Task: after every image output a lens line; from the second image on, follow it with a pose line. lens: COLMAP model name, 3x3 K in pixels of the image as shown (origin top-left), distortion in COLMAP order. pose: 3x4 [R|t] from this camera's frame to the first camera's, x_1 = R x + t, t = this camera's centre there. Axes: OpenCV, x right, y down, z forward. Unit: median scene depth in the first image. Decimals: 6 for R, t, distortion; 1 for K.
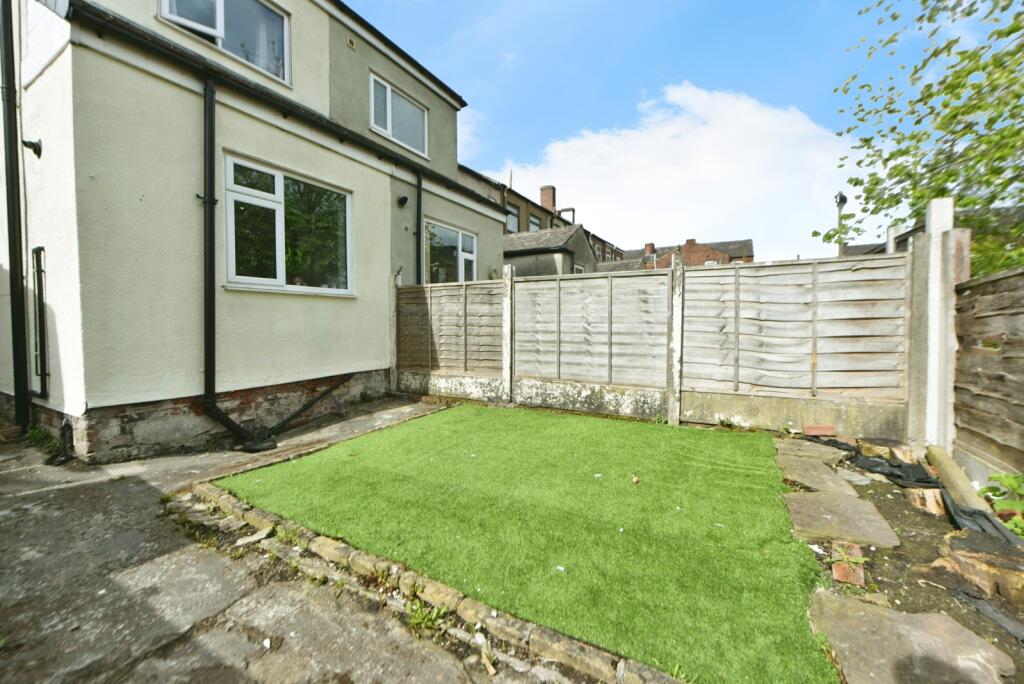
lens RADIAL K [[402.6, 0, 521.4], [0, 402.6, 338.8], [0, 0, 1]] dist [-0.002143, -0.000326]
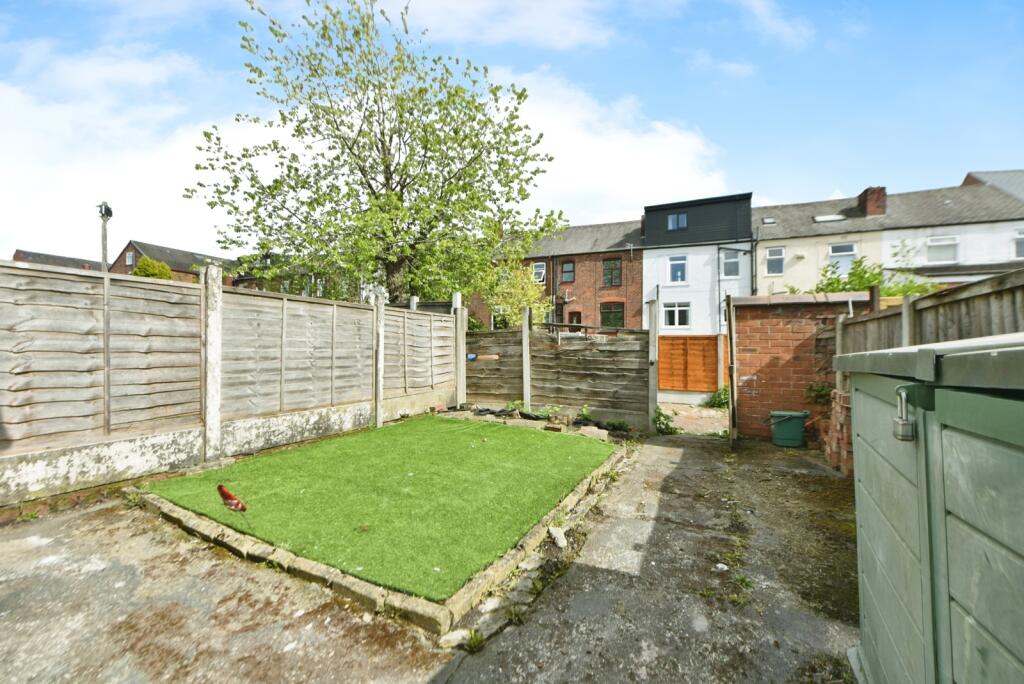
lens RADIAL K [[402.6, 0, 521.4], [0, 402.6, 338.8], [0, 0, 1]] dist [-0.002143, -0.000326]
pose [[-0.053685, 0.027770, 0.998172, -0.876800], [0.036141, 0.999012, -0.025850, -0.018206], [-0.997904, 0.034687, -0.054636, 0.556134]]
